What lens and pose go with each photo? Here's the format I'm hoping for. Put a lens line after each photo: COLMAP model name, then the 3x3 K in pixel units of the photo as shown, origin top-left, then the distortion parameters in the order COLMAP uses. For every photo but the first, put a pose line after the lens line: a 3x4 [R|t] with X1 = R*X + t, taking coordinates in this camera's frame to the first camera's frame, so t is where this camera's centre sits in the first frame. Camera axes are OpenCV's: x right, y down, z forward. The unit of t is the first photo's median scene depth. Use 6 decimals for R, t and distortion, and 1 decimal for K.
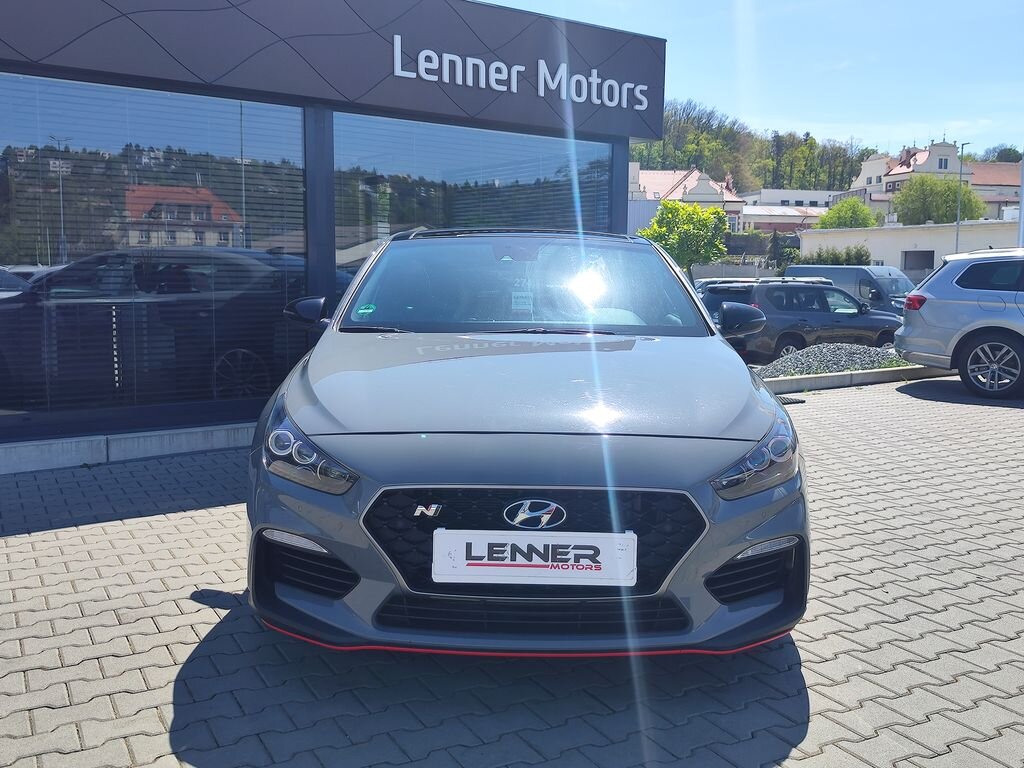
lens RADIAL K [[994.1, 0, 512.0], [0, 994.1, 384.0], [0, 0, 1]] dist [0.096475, -0.229114]
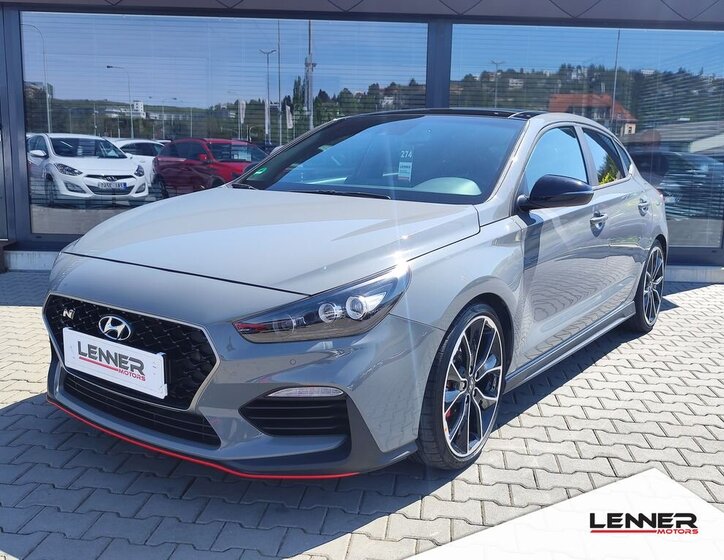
lens RADIAL K [[725.3, 0, 362.0], [0, 725.3, 280.0], [0, 0, 1]] dist [0.017171, 0.007056]
pose [[0.810325, 0.112014, -0.575175, 0.640077], [-0.079895, 0.993513, 0.080926, -0.023276], [0.580509, -0.019623, 0.814018, 0.347333]]
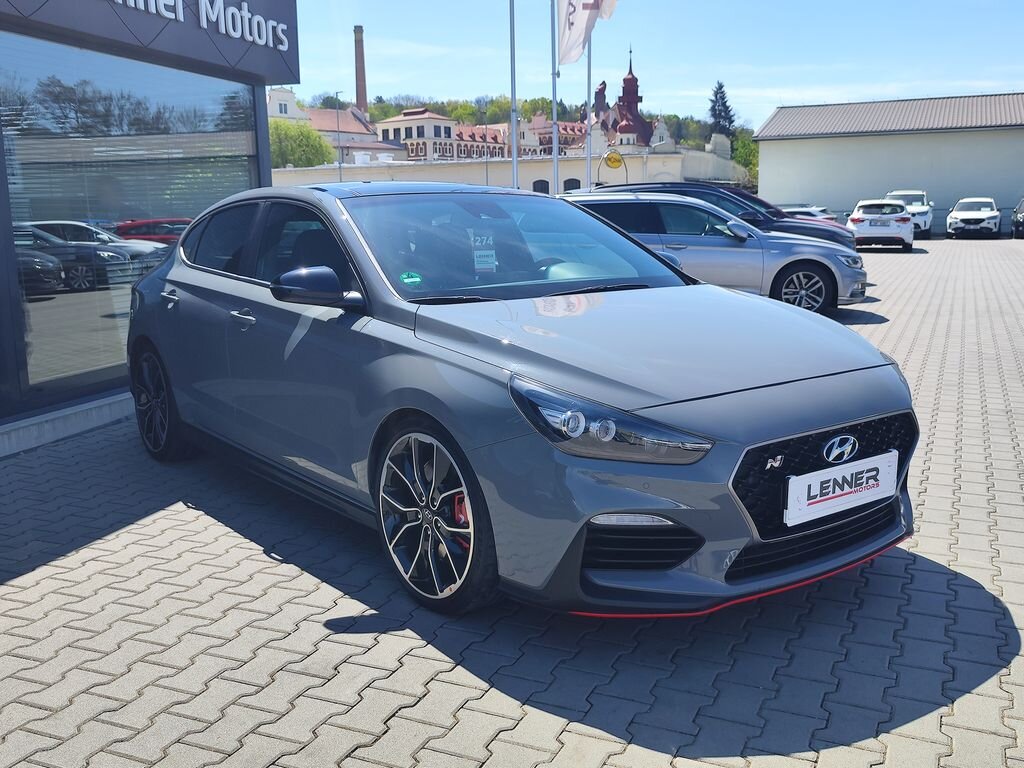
lens RADIAL K [[994.1, 0, 512.0], [0, 994.1, 384.0], [0, 0, 1]] dist [0.096475, -0.229114]
pose [[0.780998, -0.125447, 0.611805, -0.761874], [0.089813, 0.991996, 0.088752, -0.060990], [-0.618042, -0.014367, 0.786014, 0.273101]]
